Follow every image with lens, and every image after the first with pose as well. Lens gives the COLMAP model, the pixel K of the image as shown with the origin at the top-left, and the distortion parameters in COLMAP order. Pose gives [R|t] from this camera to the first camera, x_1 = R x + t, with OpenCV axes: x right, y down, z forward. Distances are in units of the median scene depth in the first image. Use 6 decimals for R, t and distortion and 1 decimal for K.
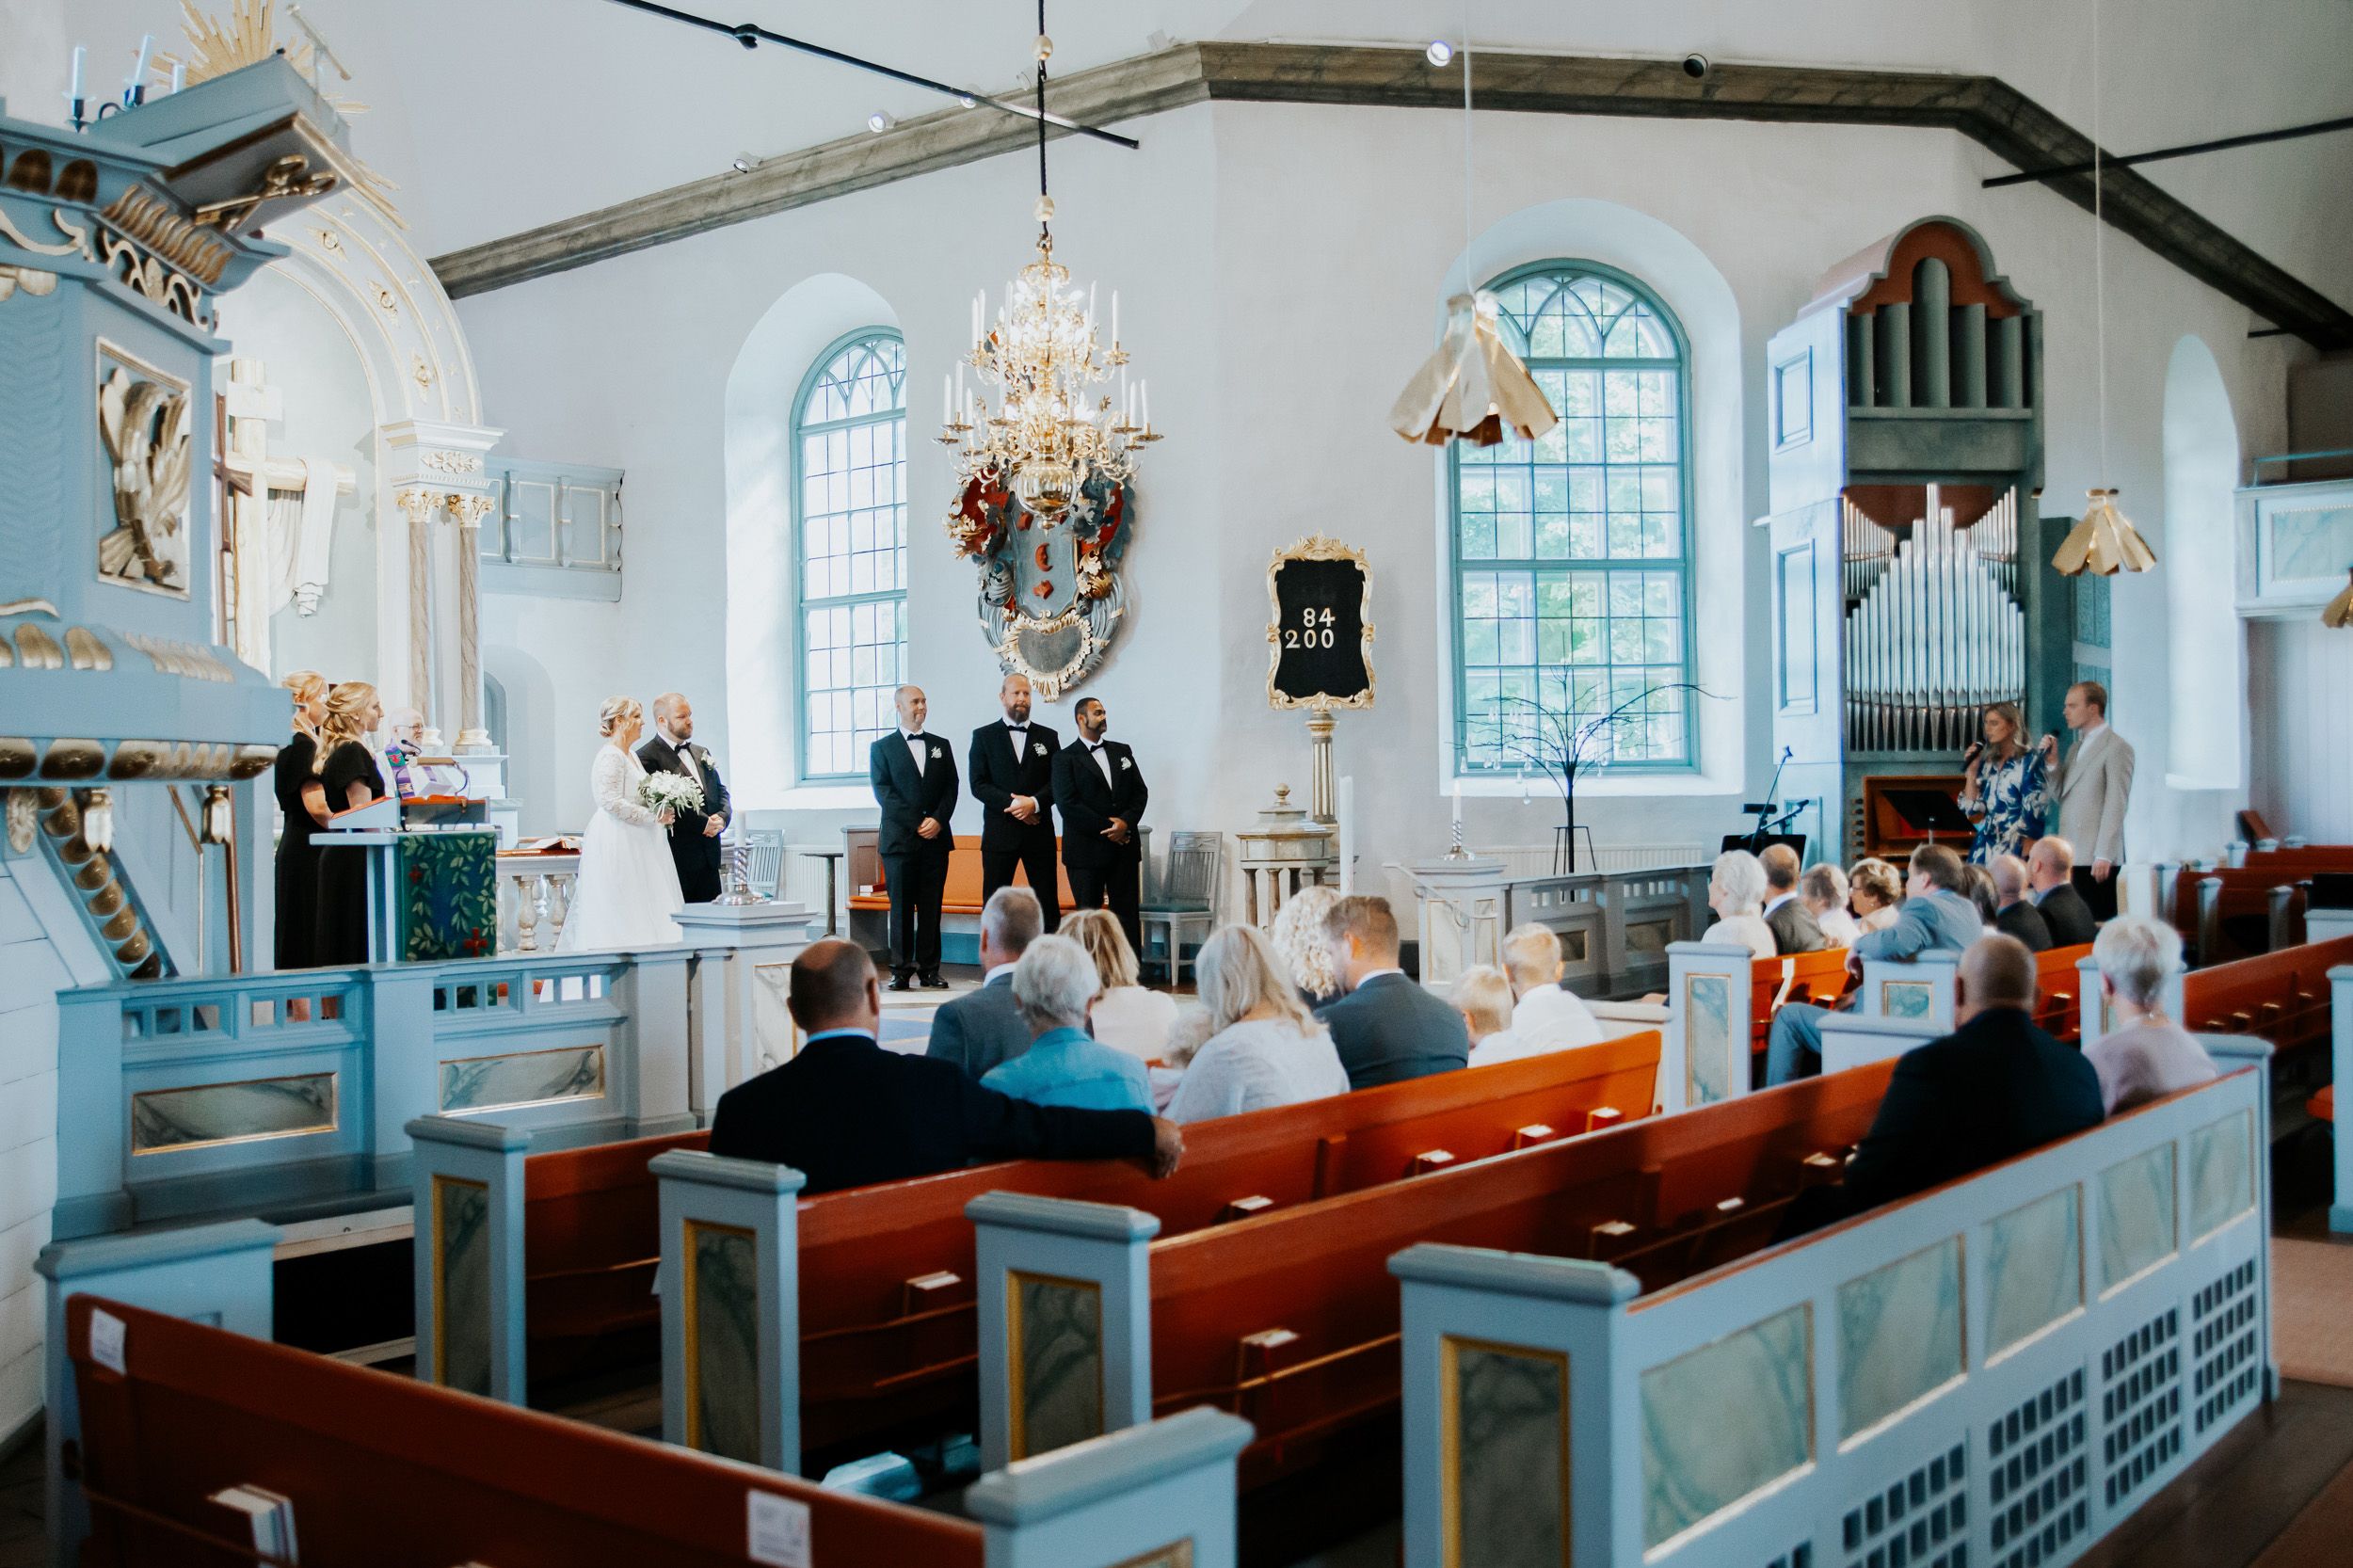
lens RADIAL K [[2400.6, 0, 1024.6], [0, 2400.6, 775.7], [0, 0, 1]] dist [-0.042225, 0.000000]
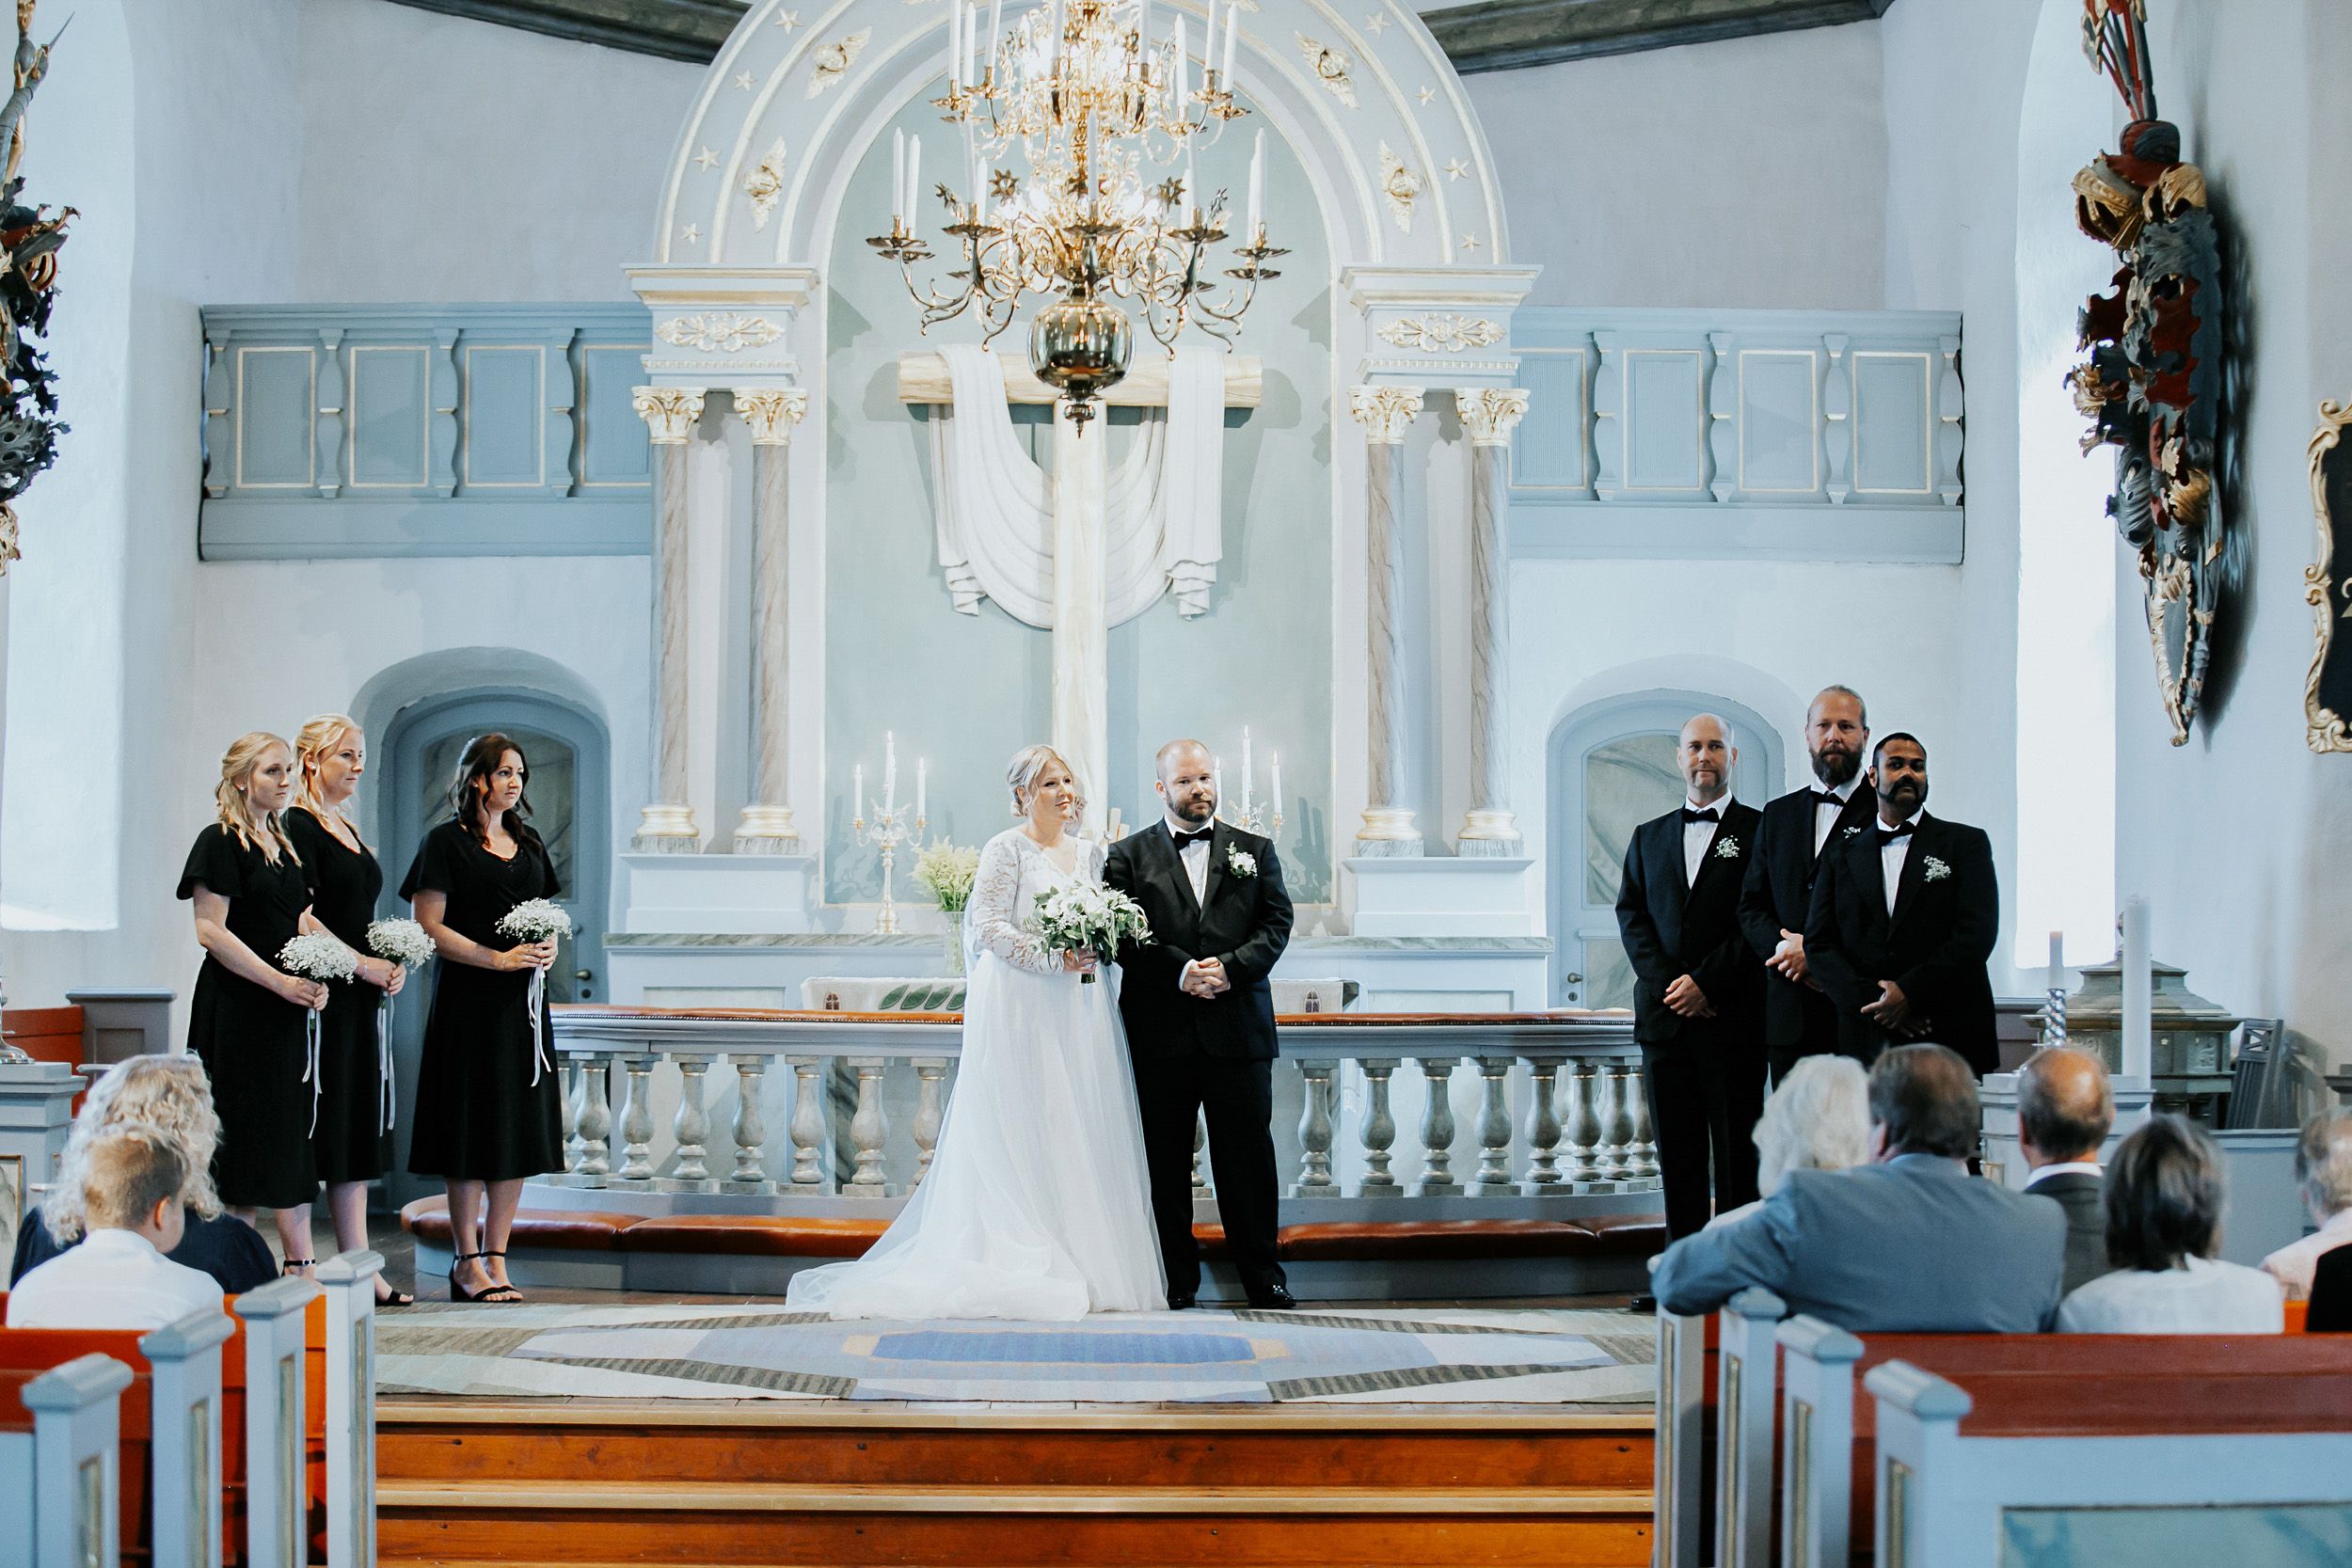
lens RADIAL K [[4829.5, 0, 1168.7], [0, 4829.5, 809.0], [0, 0, 1]] dist [-0.341077, 0.000000]
pose [[0.647723, -0.006409, -0.761849, 0.648328], [-0.011746, 0.999762, -0.018397, 0.002480], [0.761785, 0.020865, 0.647494, 0.247328]]
